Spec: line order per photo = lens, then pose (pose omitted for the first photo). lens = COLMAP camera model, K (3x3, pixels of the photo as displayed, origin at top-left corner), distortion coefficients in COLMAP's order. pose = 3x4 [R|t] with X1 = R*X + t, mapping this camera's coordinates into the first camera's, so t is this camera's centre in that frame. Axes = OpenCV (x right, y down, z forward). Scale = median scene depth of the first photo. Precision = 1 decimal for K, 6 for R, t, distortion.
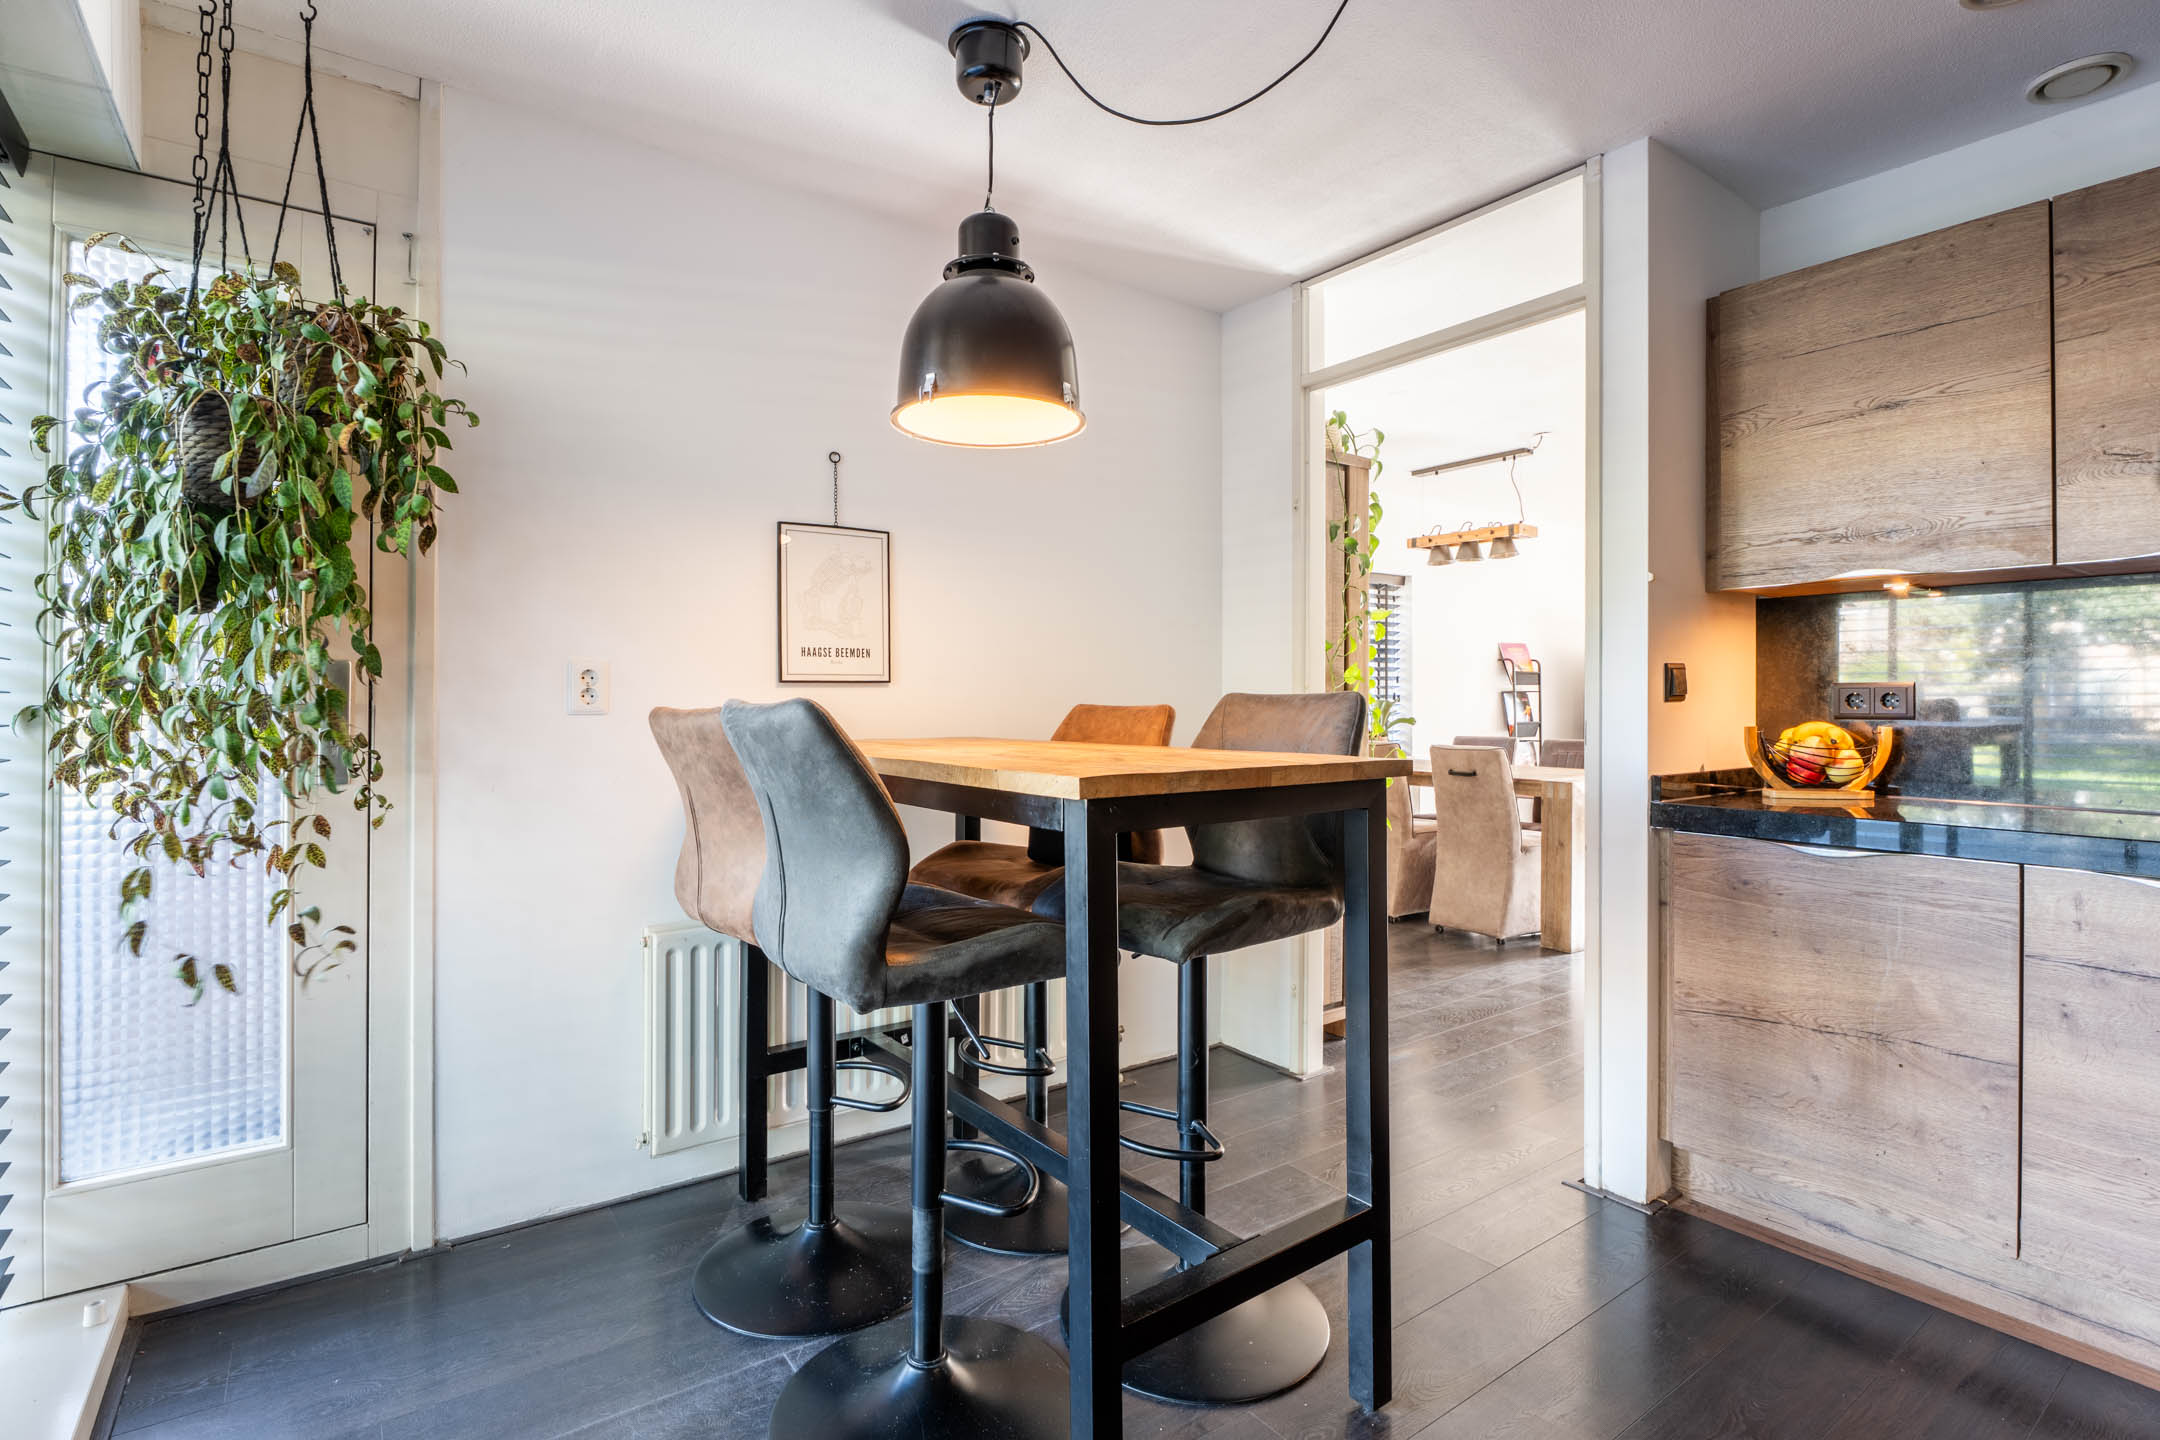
lens RADIAL K [[1019.6, 0, 1077.6], [0, 1019.6, 694.3], [0, 0, 1]] dist [-0.015957, 0.000219]
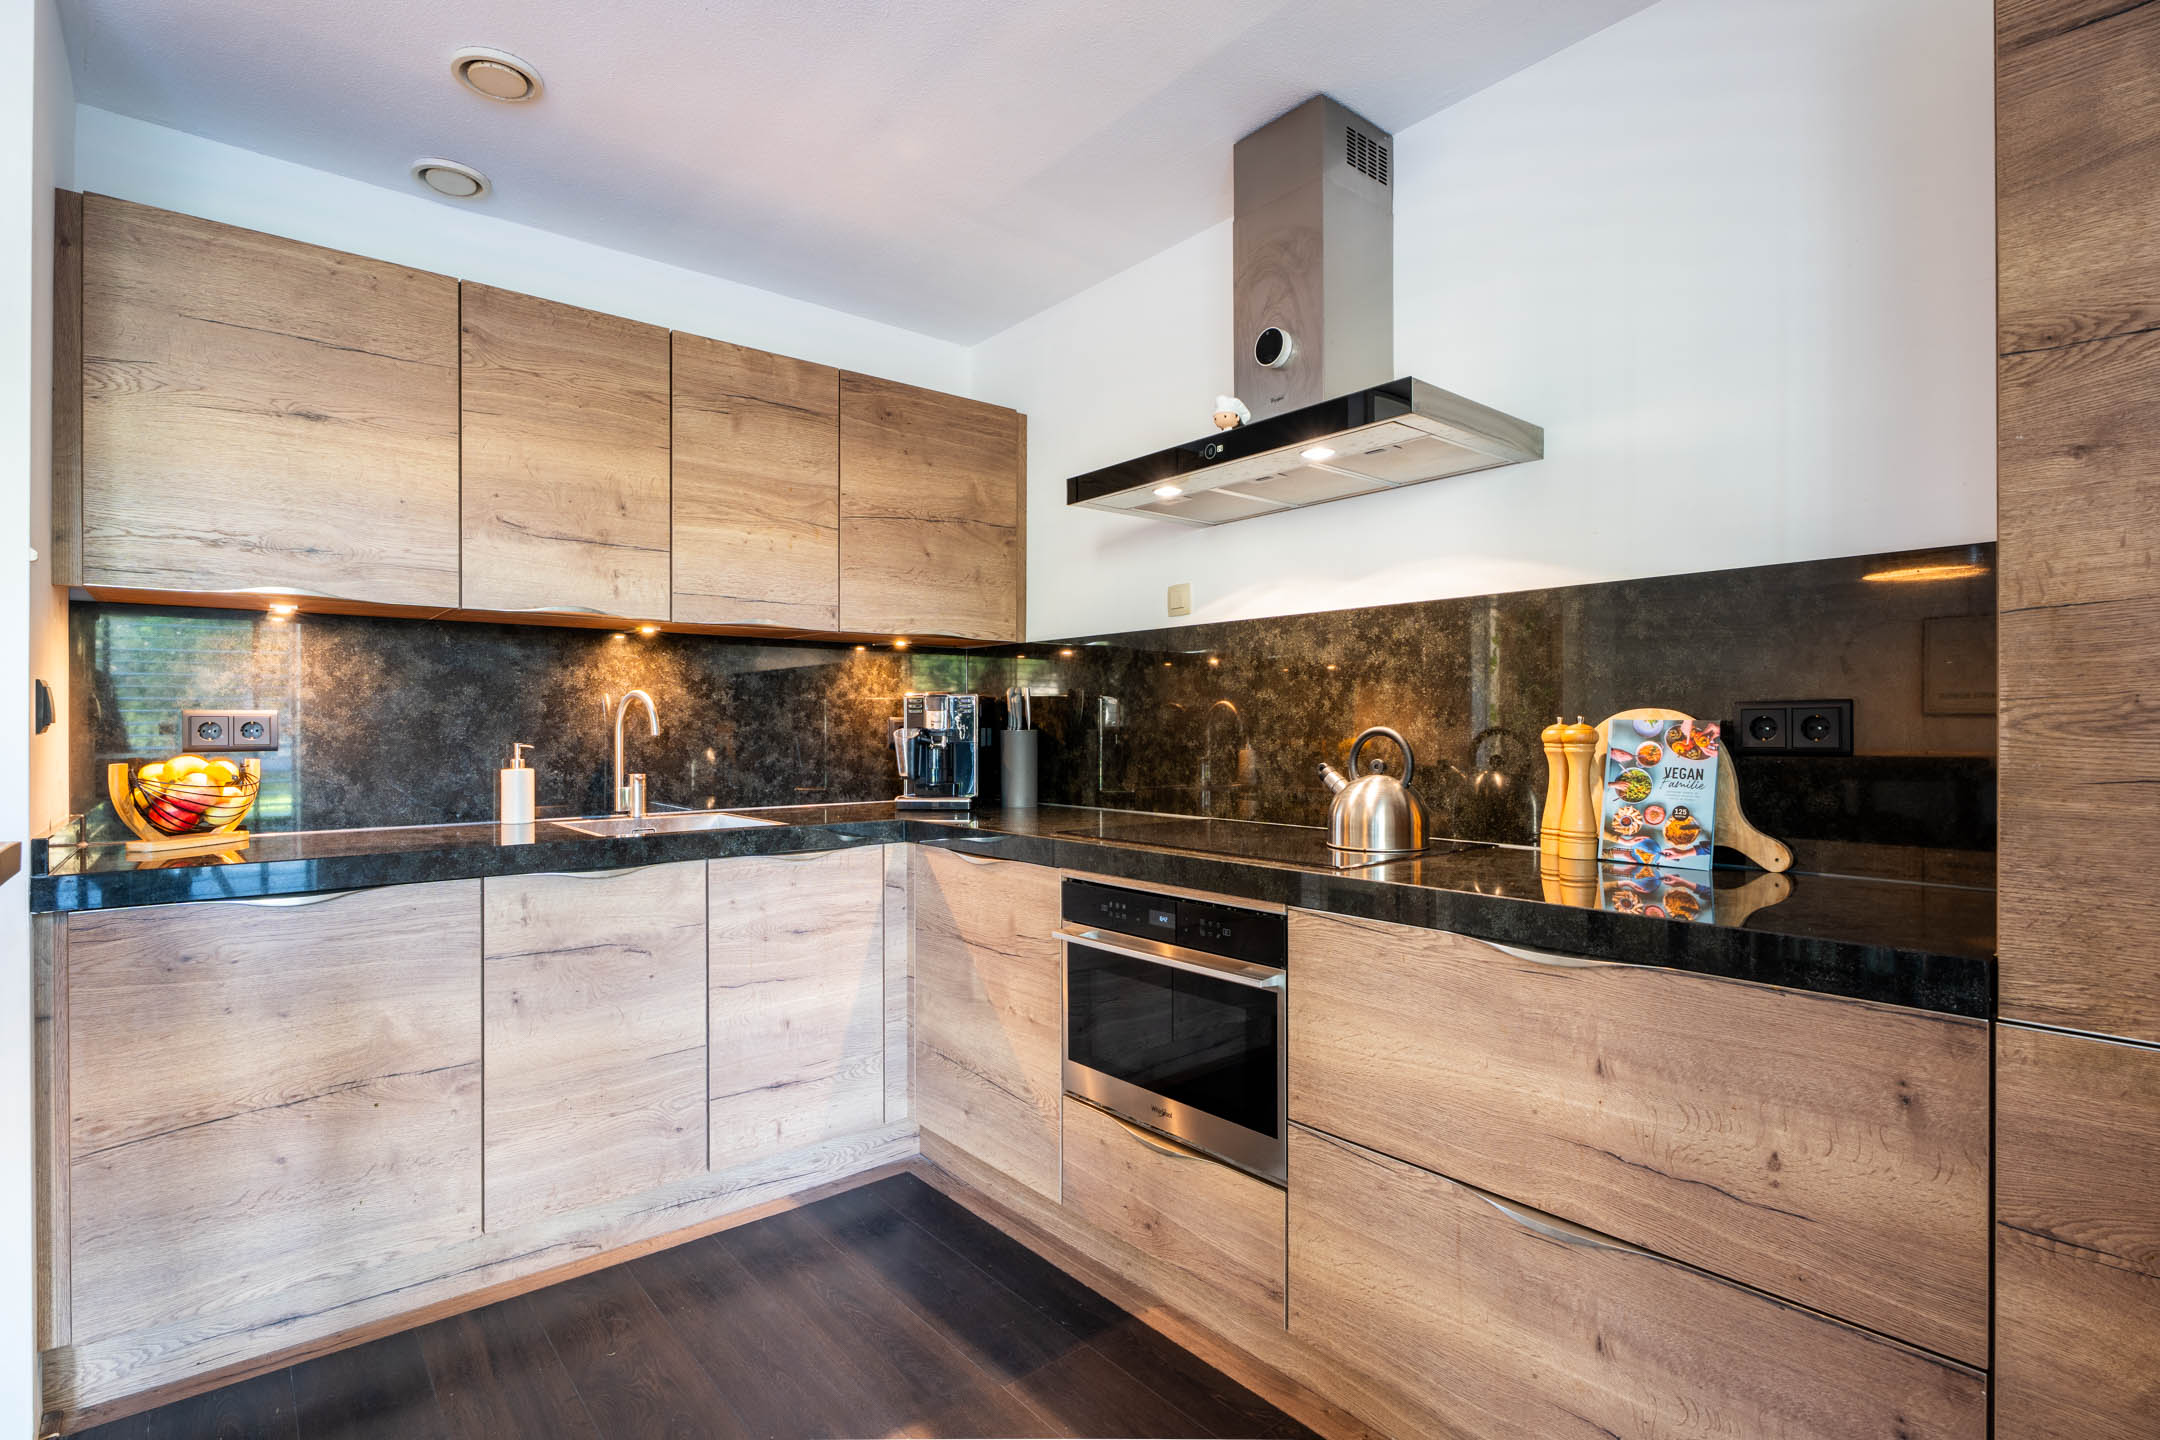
lens RADIAL K [[1048.7, 0, 1080.0], [0, 1048.7, 720.0], [0, 0, 1]] dist [-0.003112, -0.001551]
pose [[-0.068096, 0.001869, 0.997677, -0.178093], [-0.002157, 0.999996, -0.002021, -0.002357], [-0.997676, -0.002289, -0.068092, 0.289802]]
